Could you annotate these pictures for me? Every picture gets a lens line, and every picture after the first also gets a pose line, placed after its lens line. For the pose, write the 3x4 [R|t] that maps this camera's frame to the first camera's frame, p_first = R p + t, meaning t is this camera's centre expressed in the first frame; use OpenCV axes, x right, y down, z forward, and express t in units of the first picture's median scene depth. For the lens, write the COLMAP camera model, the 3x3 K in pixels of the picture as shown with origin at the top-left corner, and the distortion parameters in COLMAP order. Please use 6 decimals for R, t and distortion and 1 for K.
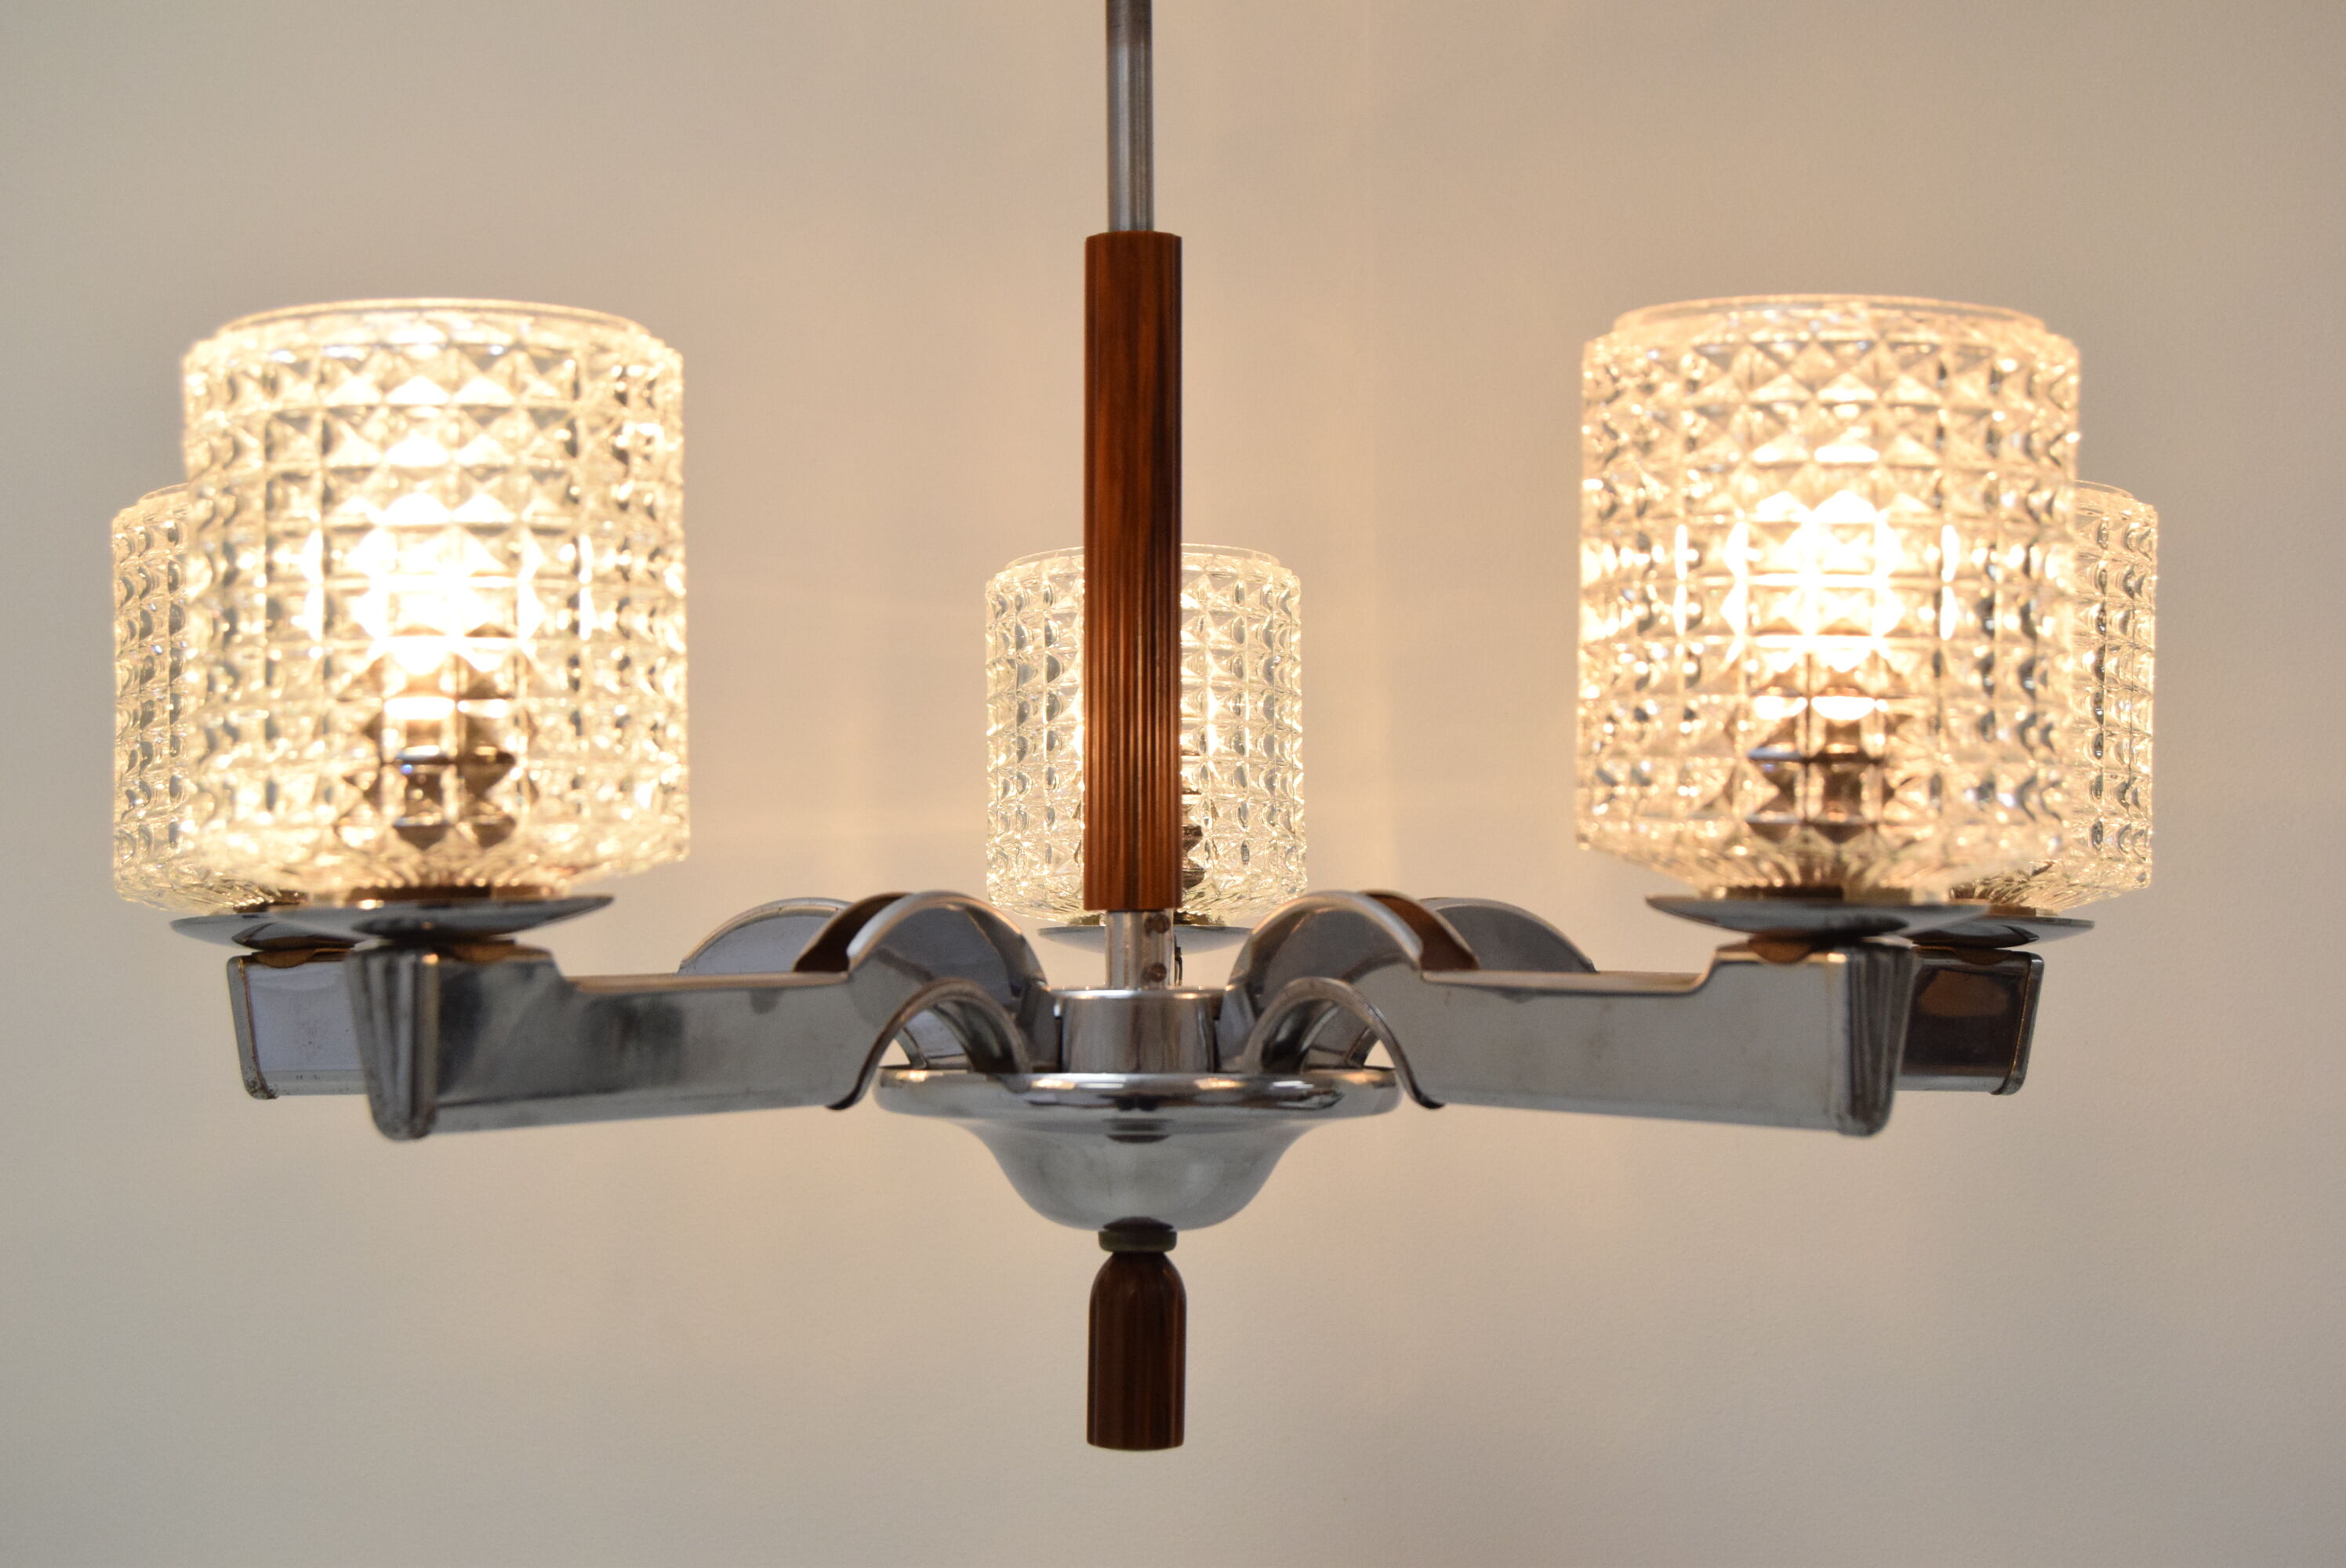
lens RADIAL K [[4002.7, 0, 1173.0], [0, 4002.7, 784.0], [0, 0, 1]] dist [-0.007179, -0.019943]
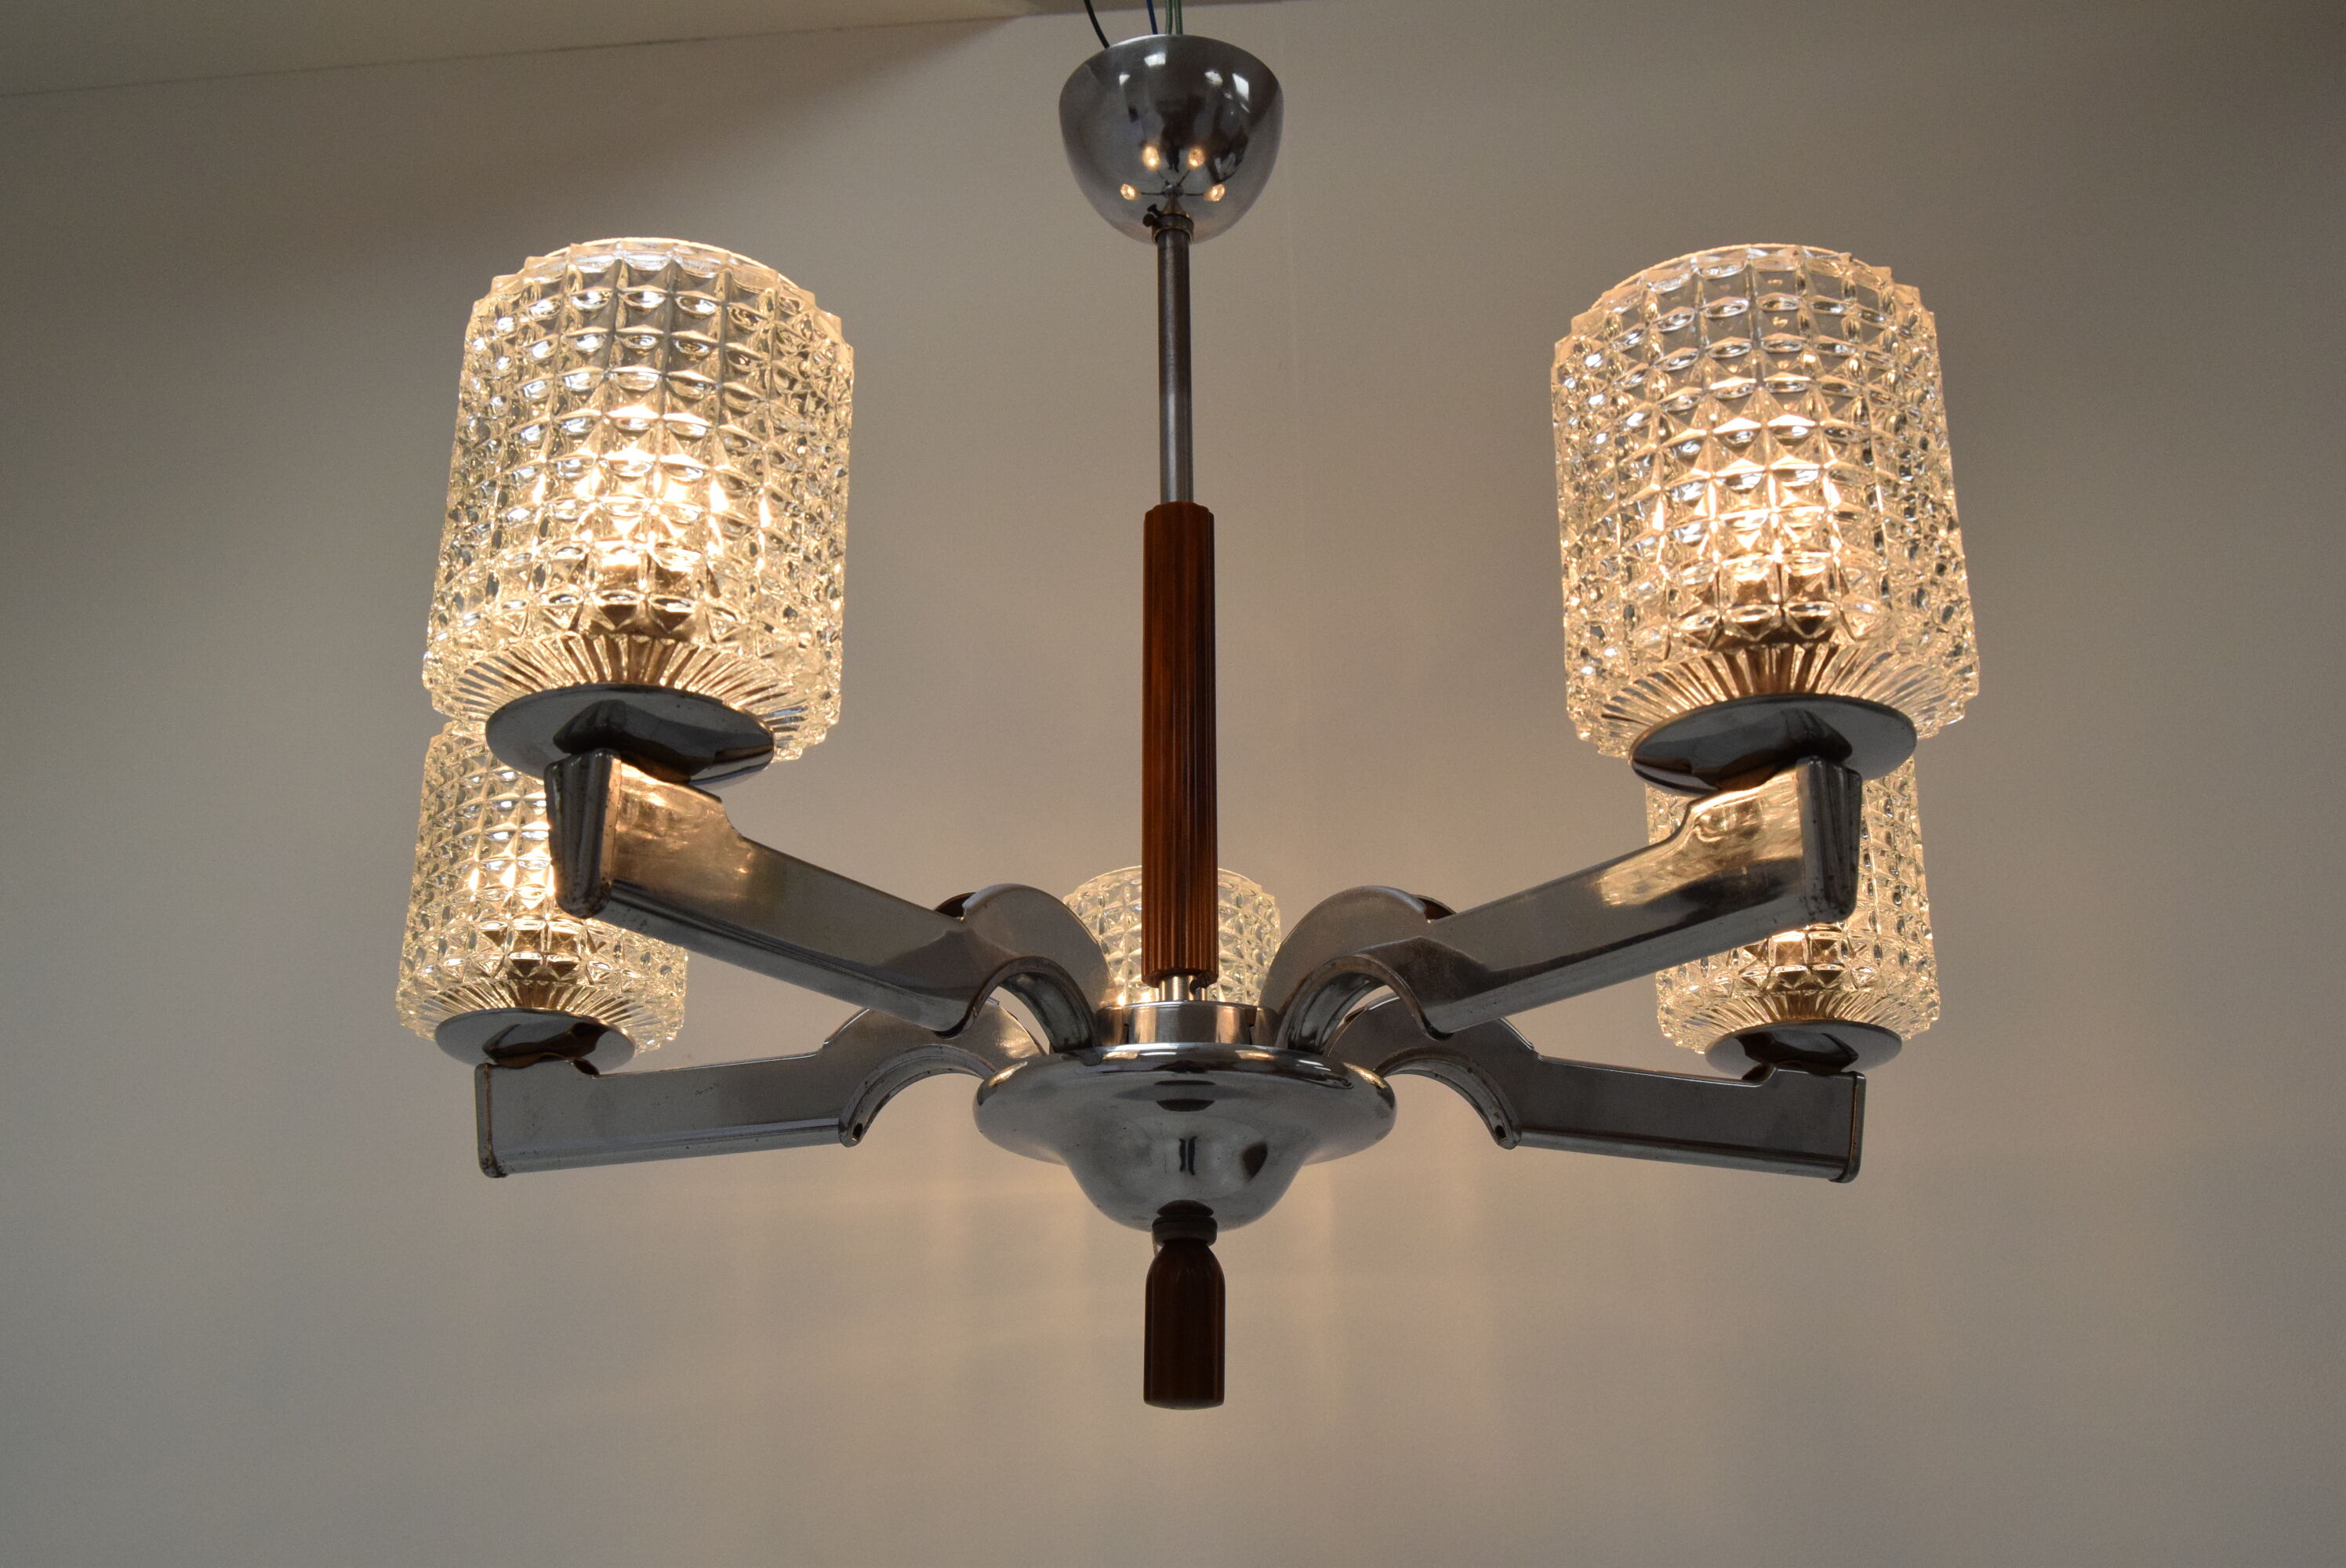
lens RADIAL K [[2268.0, 0, 1173.0], [0, 2268.0, 784.0], [0, 0, 1]] dist [-0.057060, 0.001600]
pose [[0.999755, 0.006429, 0.021185, -0.029727], [0.001223, 0.939413, -0.342786, 0.234006], [-0.022105, 0.342728, 0.939175, 0.310806]]
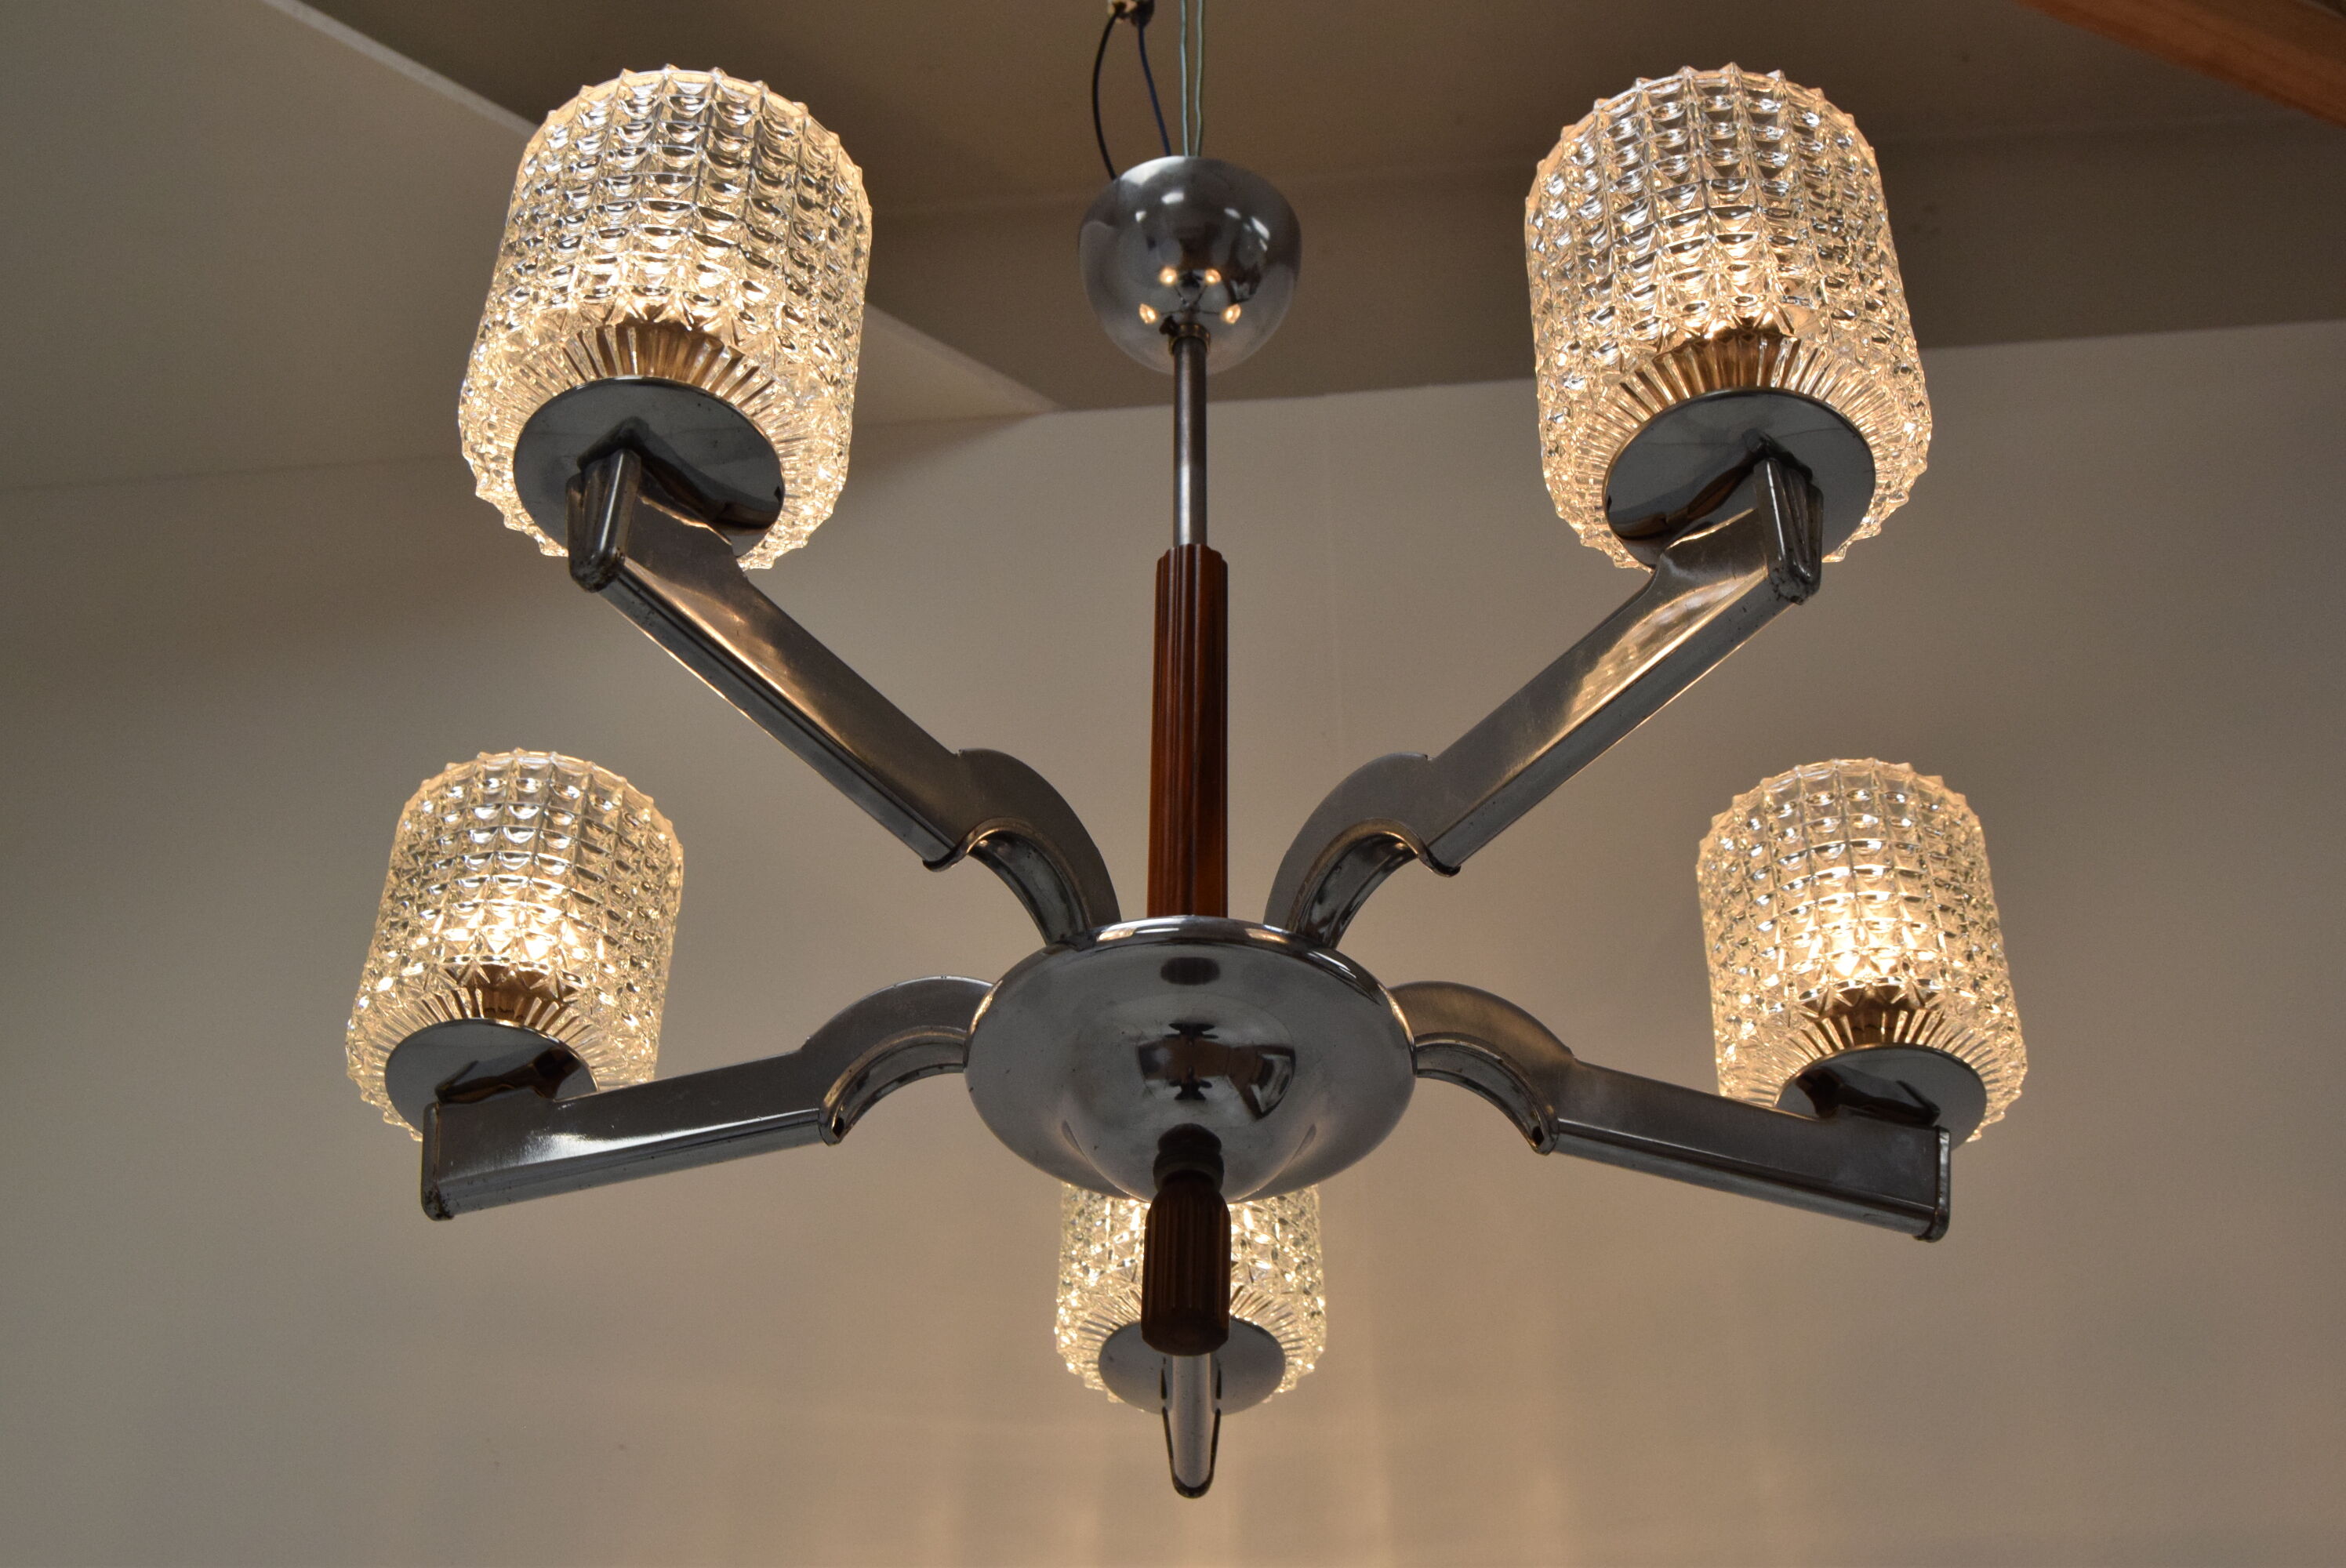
lens RADIAL K [[2937.8, 0, 1176.9], [0, 2937.8, 819.2], [0, 0, 1]] dist [-0.016183, -0.021239]
pose [[0.999918, 0.010132, -0.007796, -0.006681], [-0.012780, 0.775857, -0.630779, 0.592303], [-0.000342, 0.630827, 0.775923, 0.298242]]
